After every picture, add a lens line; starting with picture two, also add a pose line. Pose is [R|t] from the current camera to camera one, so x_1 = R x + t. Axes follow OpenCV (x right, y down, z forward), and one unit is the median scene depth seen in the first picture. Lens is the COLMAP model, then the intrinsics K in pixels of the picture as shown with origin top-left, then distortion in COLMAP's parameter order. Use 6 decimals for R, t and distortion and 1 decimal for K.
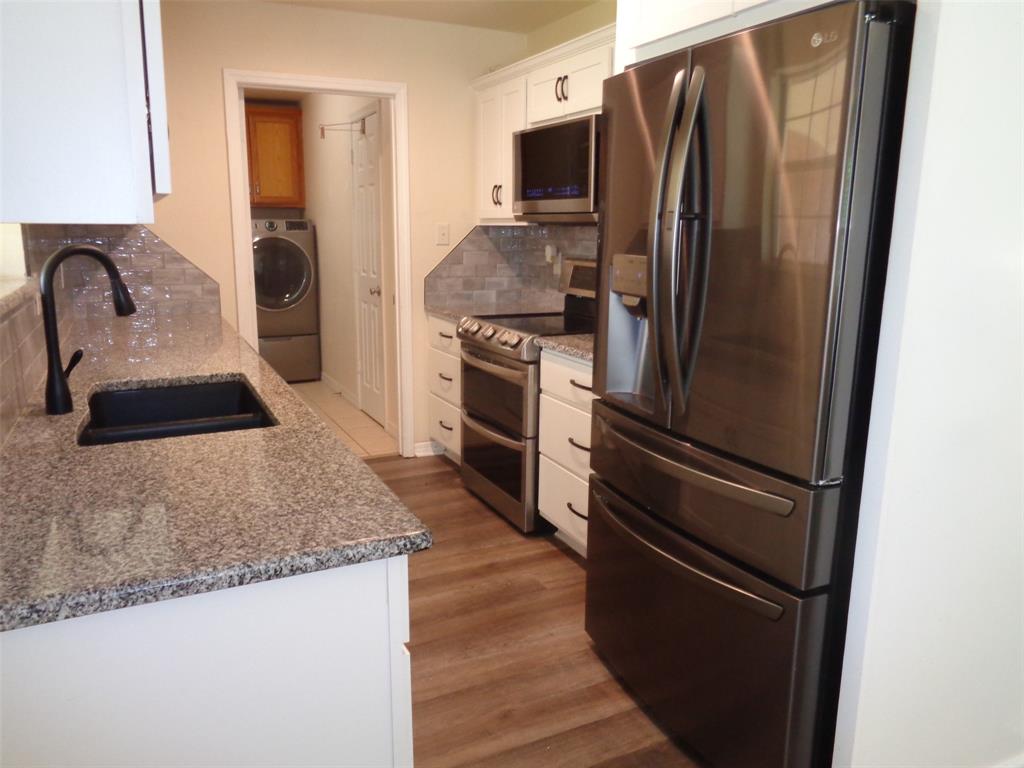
lens RADIAL K [[759.8, 0, 510.9], [0, 759.8, 385.6], [0, 0, 1]] dist [-0.011182, 0.001271]
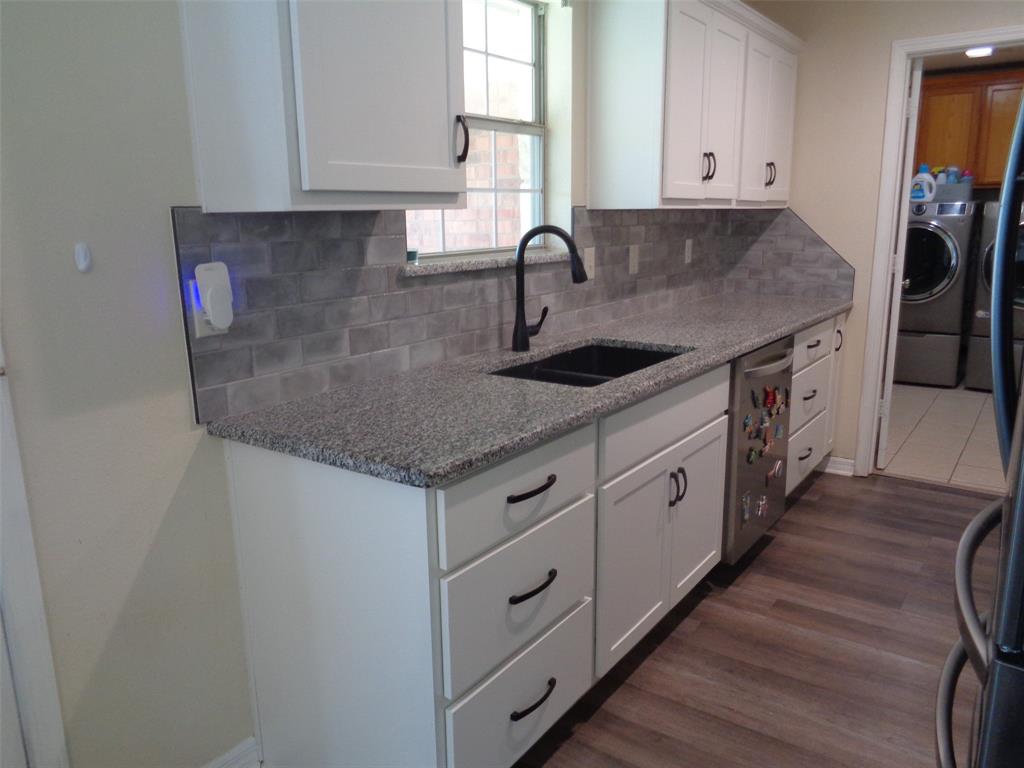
lens RADIAL K [[759.8, 0, 520.4], [0, 759.8, 383.7], [0, 0, 1]] dist [-0.011182, 0.001271]
pose [[0.485121, 0.180814, -0.855549, 0.538590], [-0.167695, 0.979466, 0.111915, -0.054988], [0.858217, 0.089179, 0.505481, 0.311206]]
